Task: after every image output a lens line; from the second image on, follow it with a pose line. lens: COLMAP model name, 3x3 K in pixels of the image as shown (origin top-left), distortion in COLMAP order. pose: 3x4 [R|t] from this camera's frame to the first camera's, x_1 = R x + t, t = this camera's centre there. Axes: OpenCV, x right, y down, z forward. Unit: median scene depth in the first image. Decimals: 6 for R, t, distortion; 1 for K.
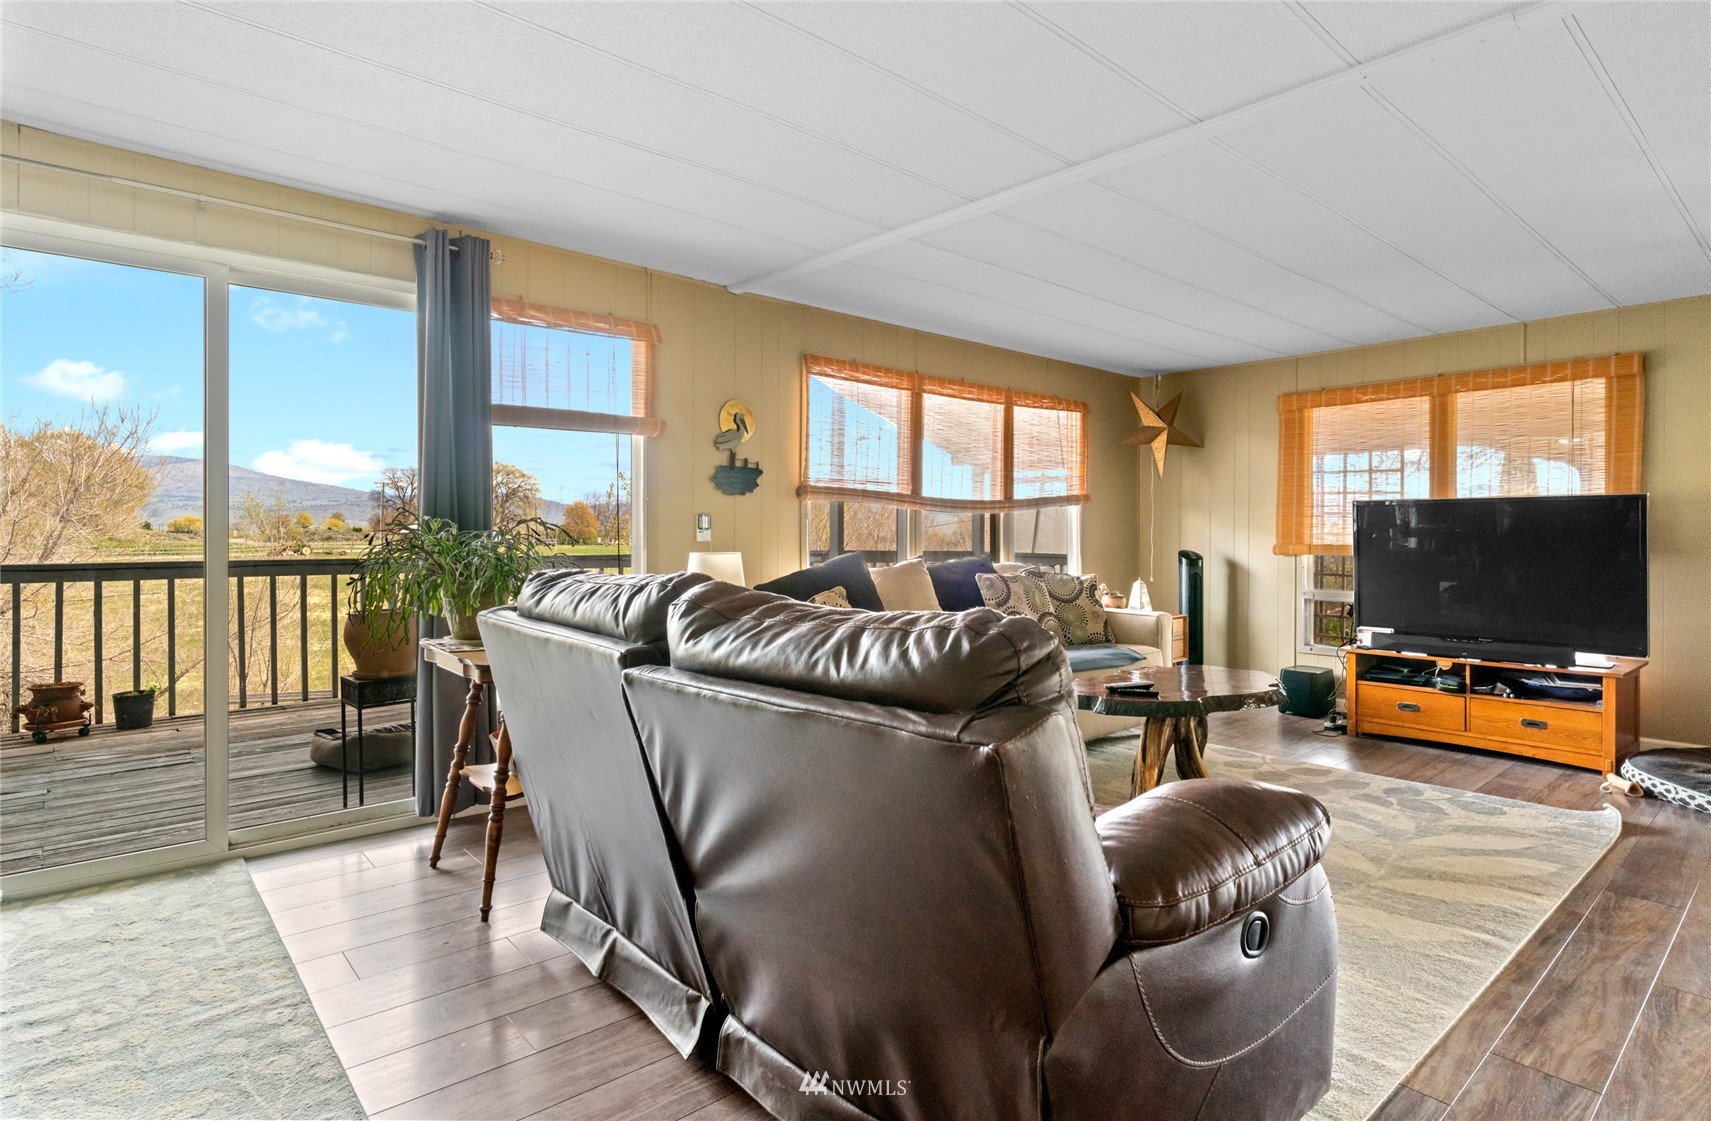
lens RADIAL K [[926.7, 0, 840.8], [0, 926.7, 526.6], [0, 0, 1]] dist [0.000706, 0.005860]
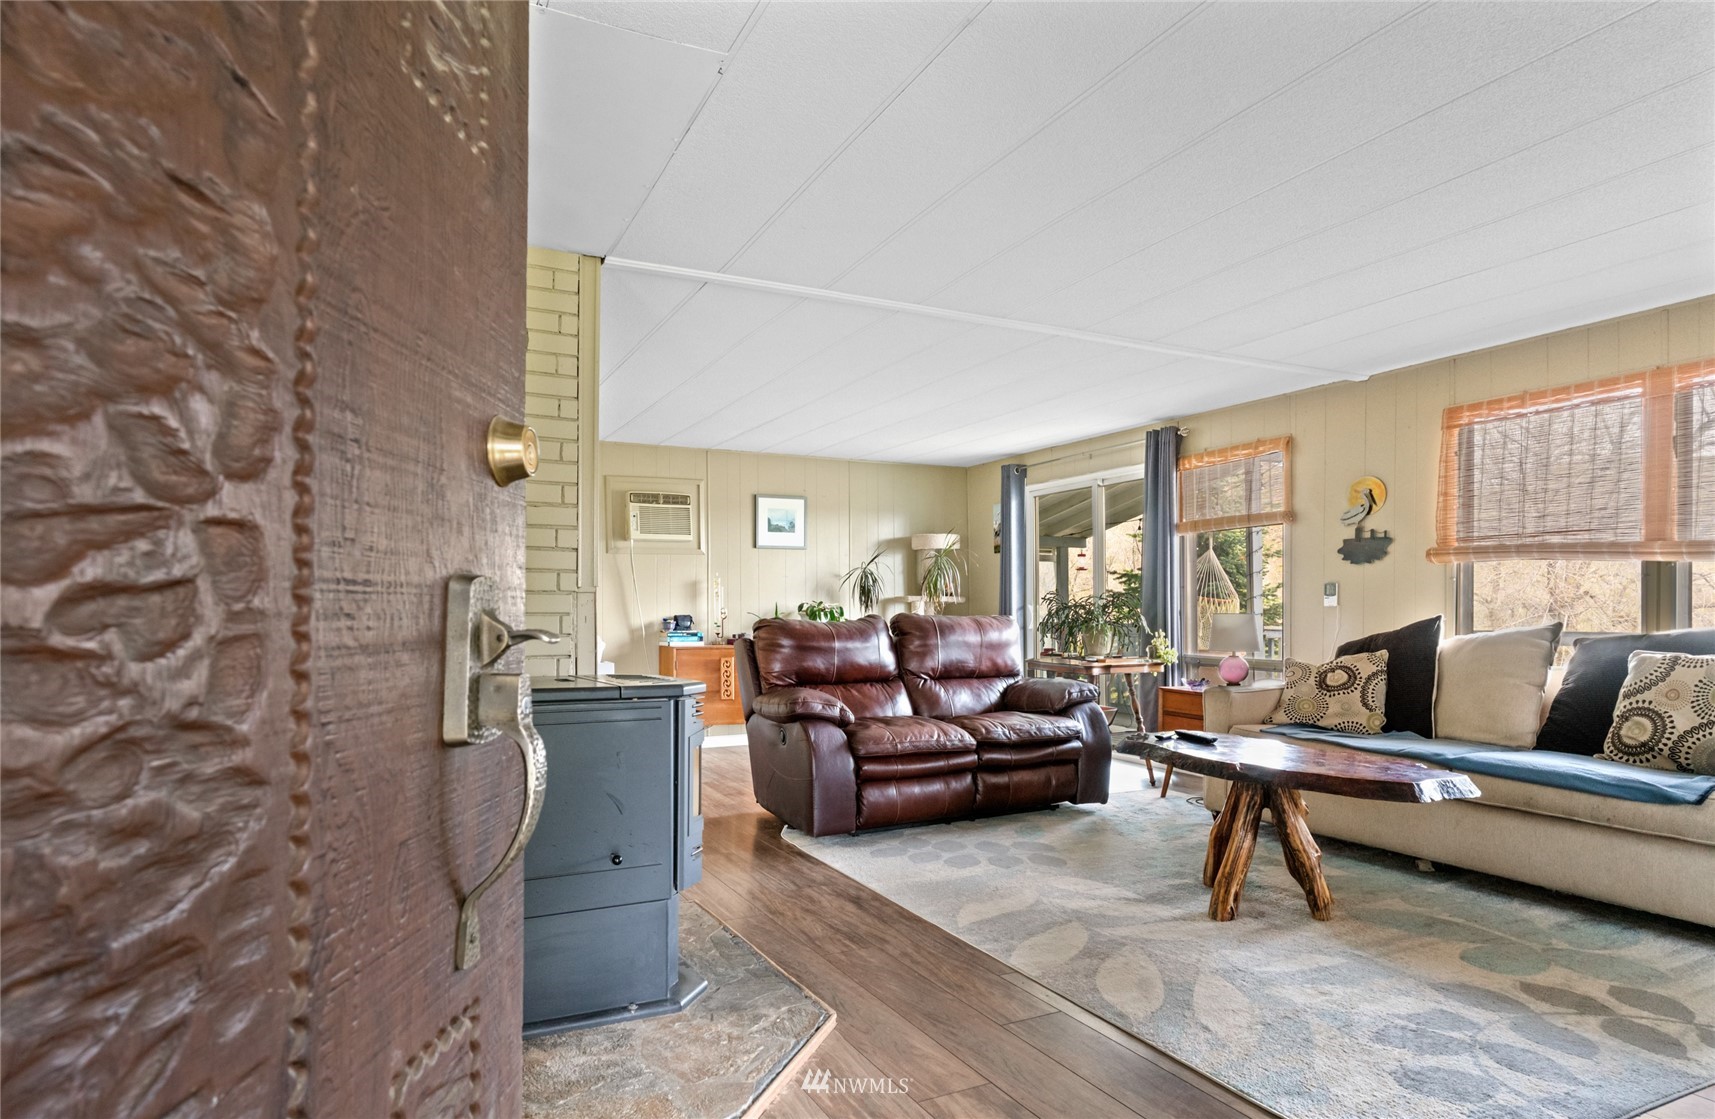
lens RADIAL K [[928.9, 0, 805.6], [0, 928.9, 602.1], [0, 0, 1]] dist [0.000706, 0.005860]
pose [[-0.300946, -0.012725, -0.953556, 1.145776], [0.001475, 0.999904, -0.013809, 0.025806], [0.953640, -0.005563, -0.300898, 0.705282]]
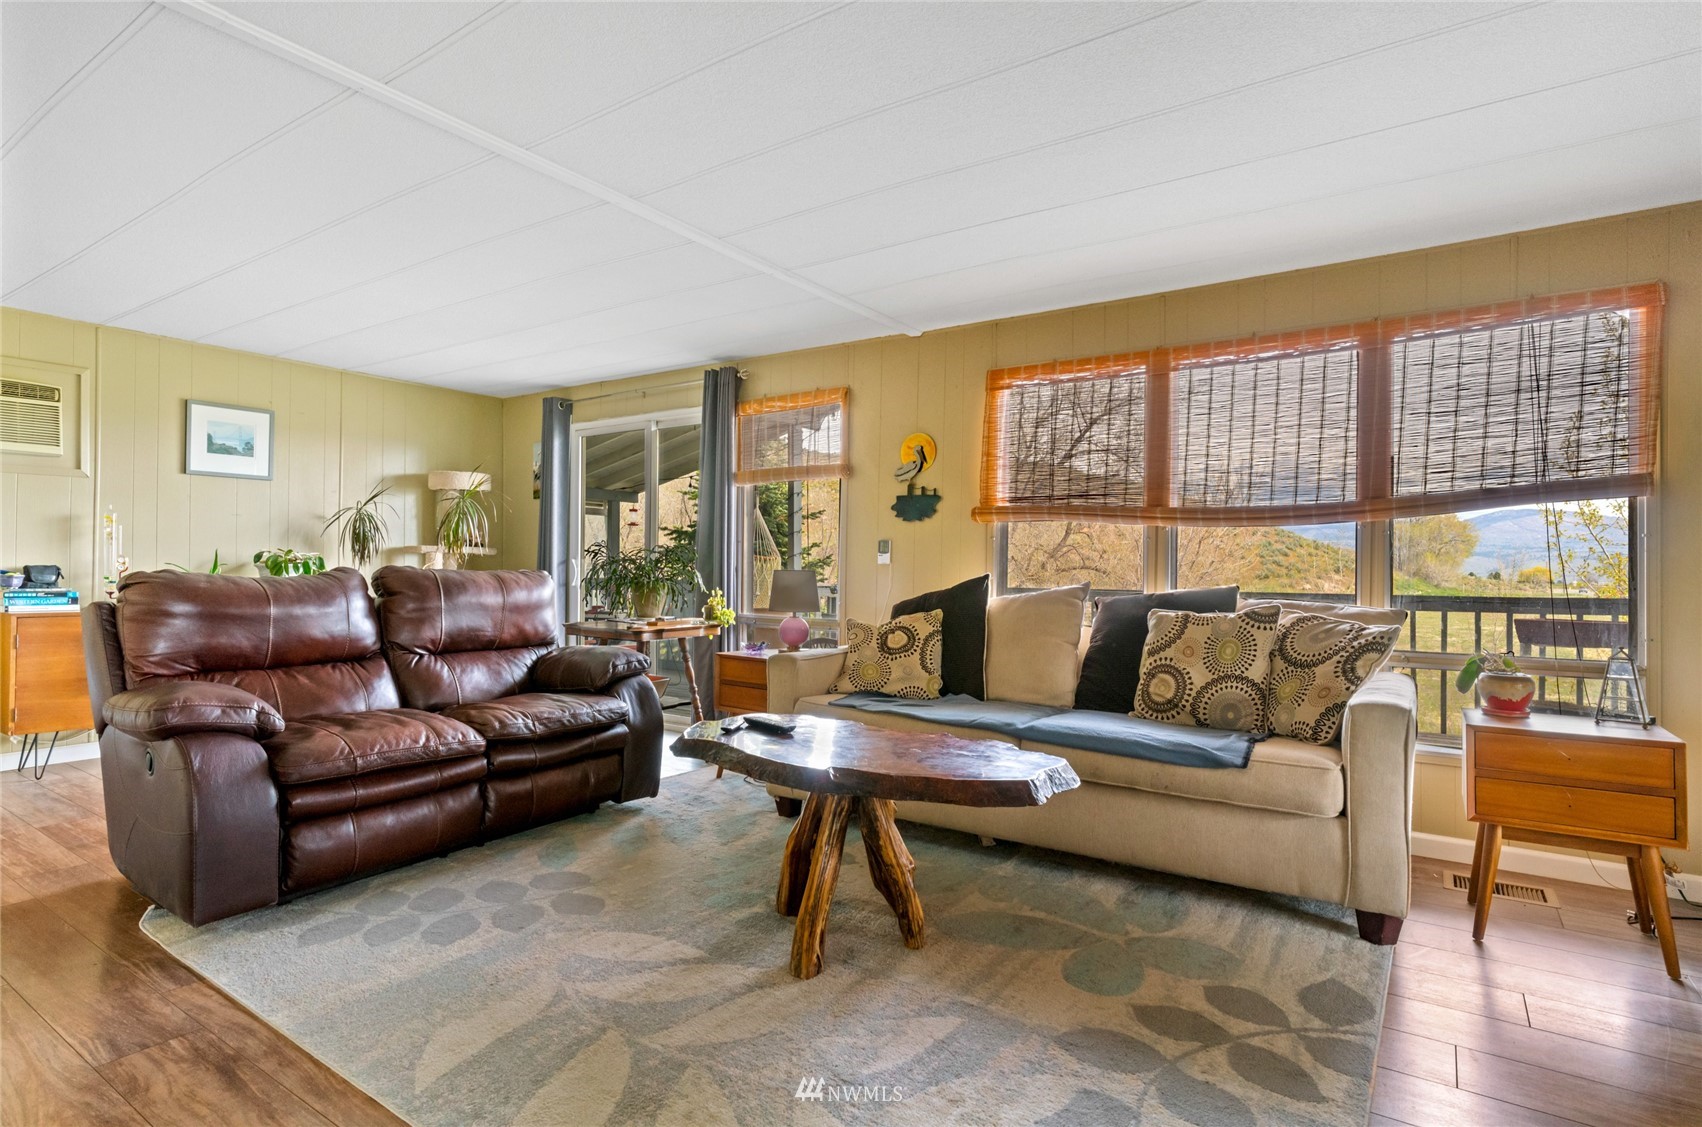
lens RADIAL K [[861.1, 0, 857.3], [0, 861.1, 563.1], [0, 0, 1]] dist [-0.004587, 0.001347]
pose [[0.235894, -0.008854, -0.971738, 0.856267], [-0.008021, 0.999907, -0.011058, 0.026696], [0.971746, 0.010403, 0.235801, 0.702529]]
